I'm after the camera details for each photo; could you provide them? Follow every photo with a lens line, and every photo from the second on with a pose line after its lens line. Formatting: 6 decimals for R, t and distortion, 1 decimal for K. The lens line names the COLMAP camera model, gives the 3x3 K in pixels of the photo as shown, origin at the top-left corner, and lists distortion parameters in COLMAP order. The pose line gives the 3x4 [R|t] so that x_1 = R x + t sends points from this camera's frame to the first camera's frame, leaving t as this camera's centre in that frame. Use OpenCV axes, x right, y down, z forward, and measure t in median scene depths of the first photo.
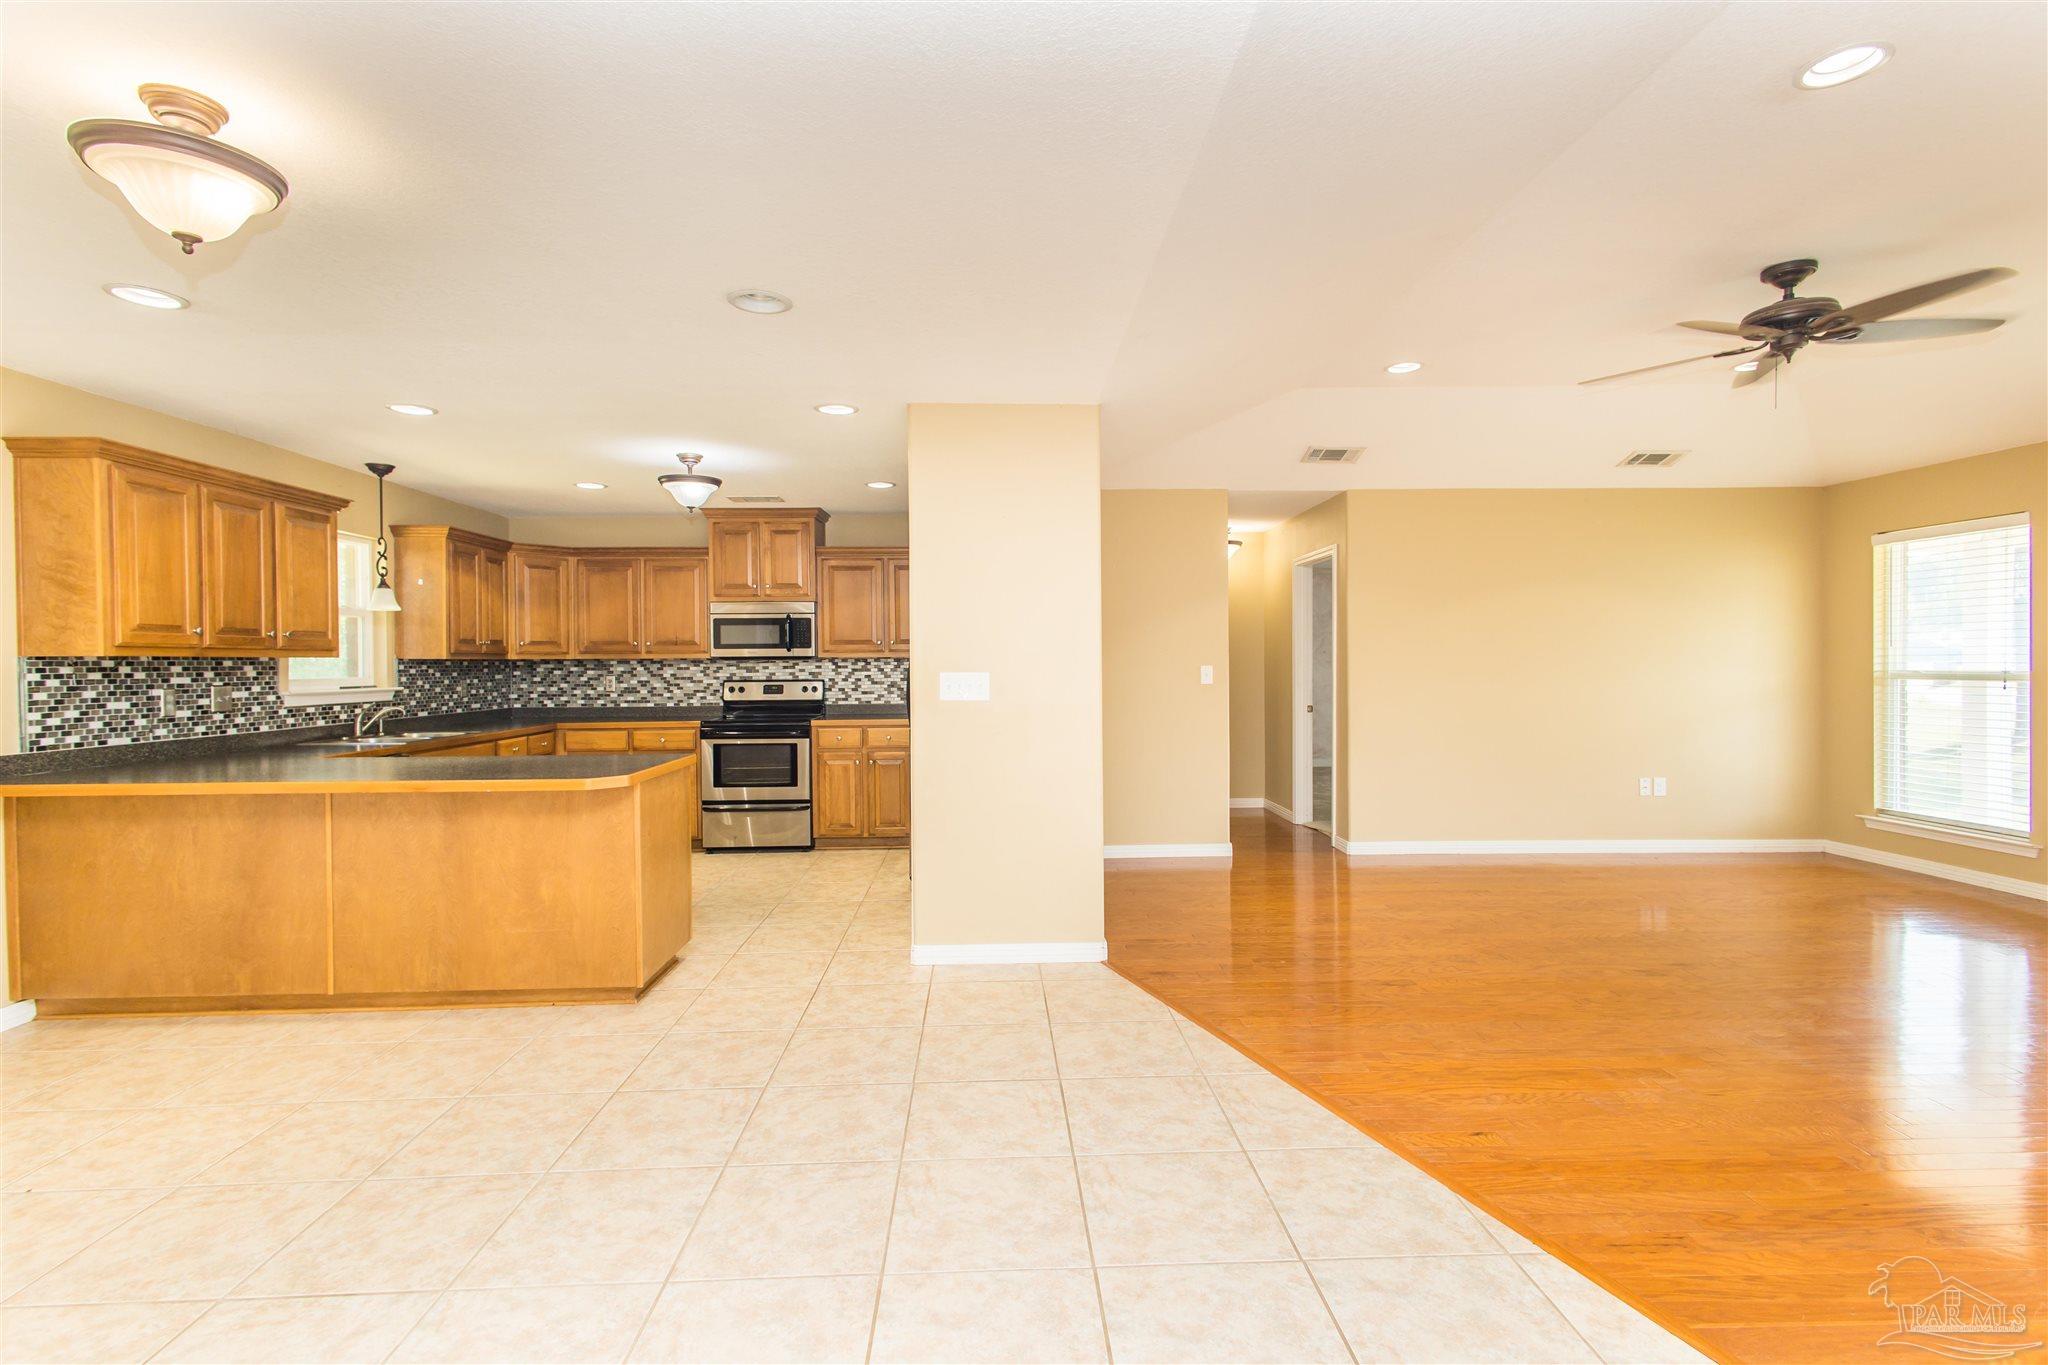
lens RADIAL K [[943.7, 0, 1026.6], [0, 943.7, 677.9], [0, 0, 1]] dist [0.011652, -0.000599]
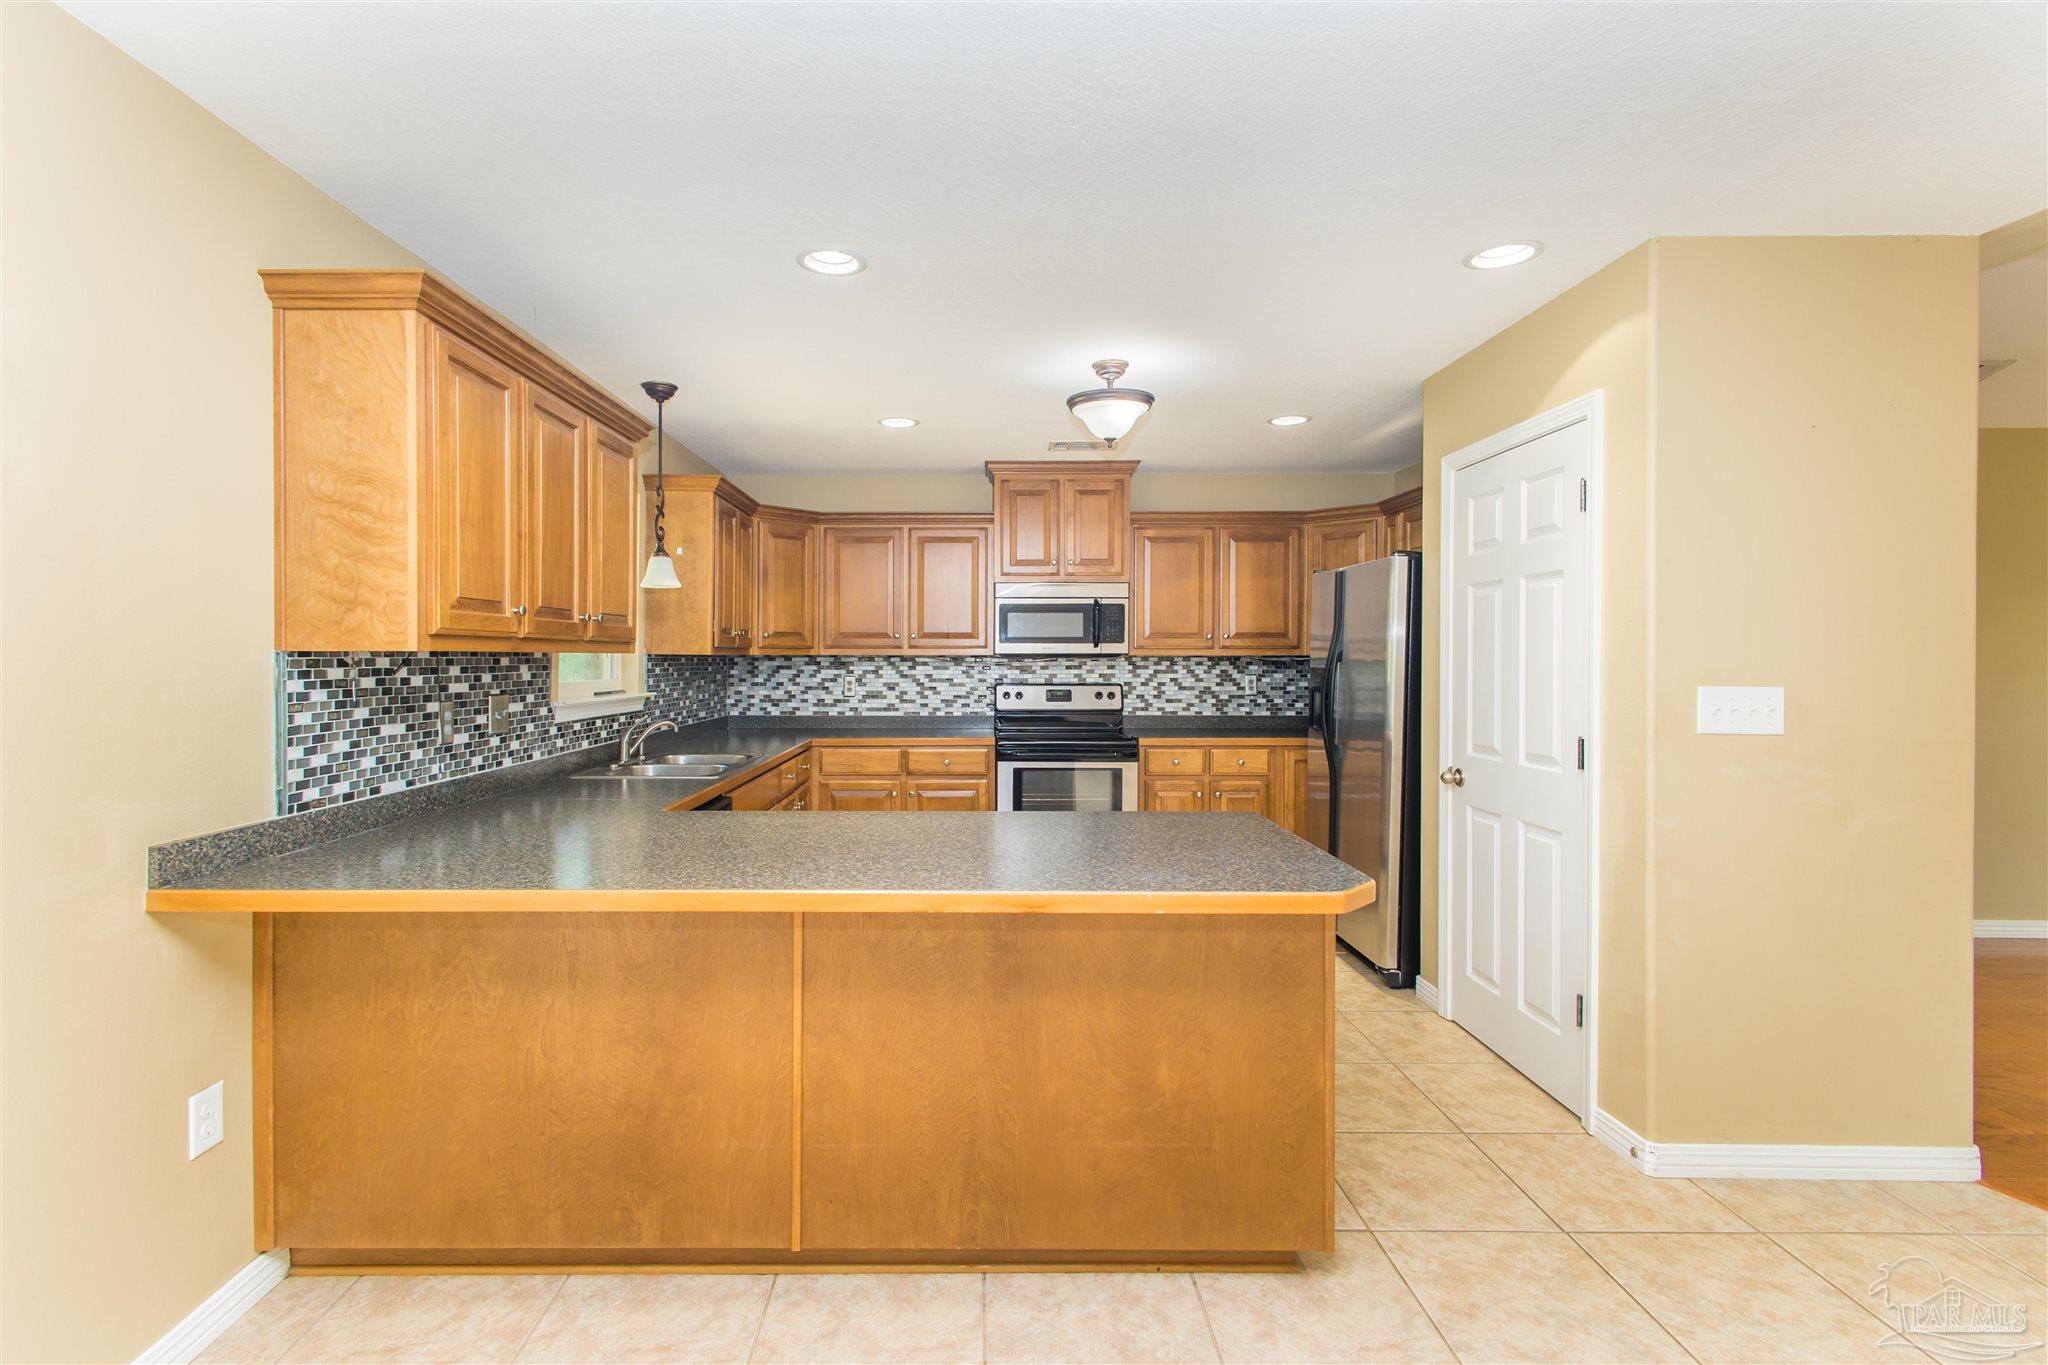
lens RADIAL K [[941.4, 0, 982.4], [0, 941.4, 665.4], [0, 0, 1]] dist [0.015039, 0.000067]
pose [[0.999256, 0.008377, -0.037655, -0.328346], [-0.008658, 0.999936, -0.007309, -0.007148], [0.037592, 0.007629, 0.999264, 0.238140]]
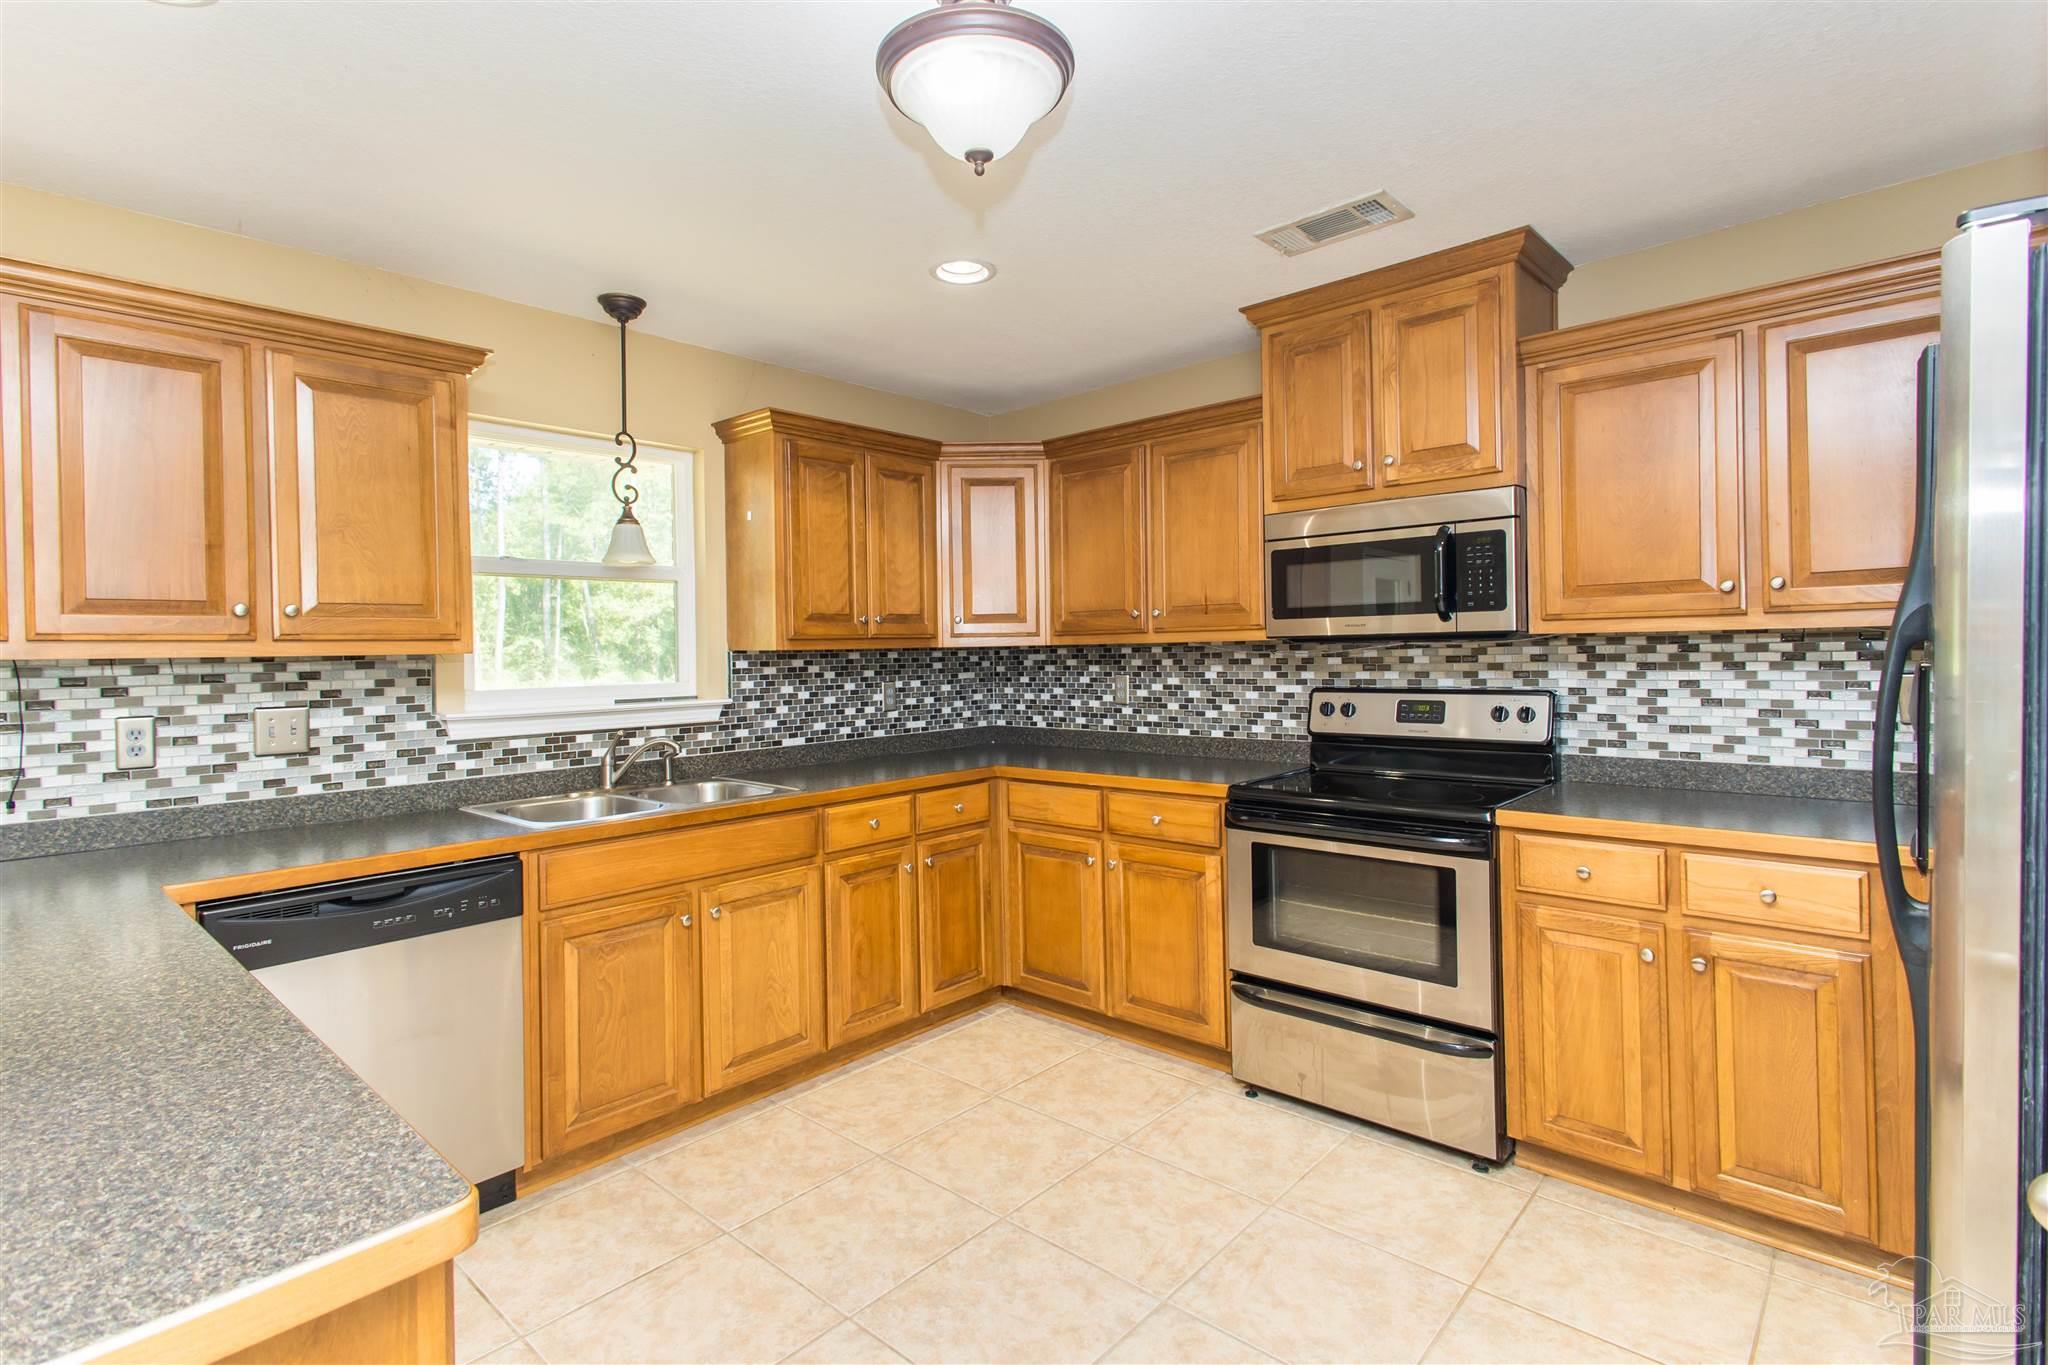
lens RADIAL K [[982.7, 0, 1012.7], [0, 982.7, 654.5], [0, 0, 1]] dist [0.008784, -0.000315]
pose [[0.709464, -0.003557, -0.704732, -0.094963], [0.002197, 0.999994, -0.002836, -0.013614], [0.704738, 0.000464, 0.709468, 0.607976]]
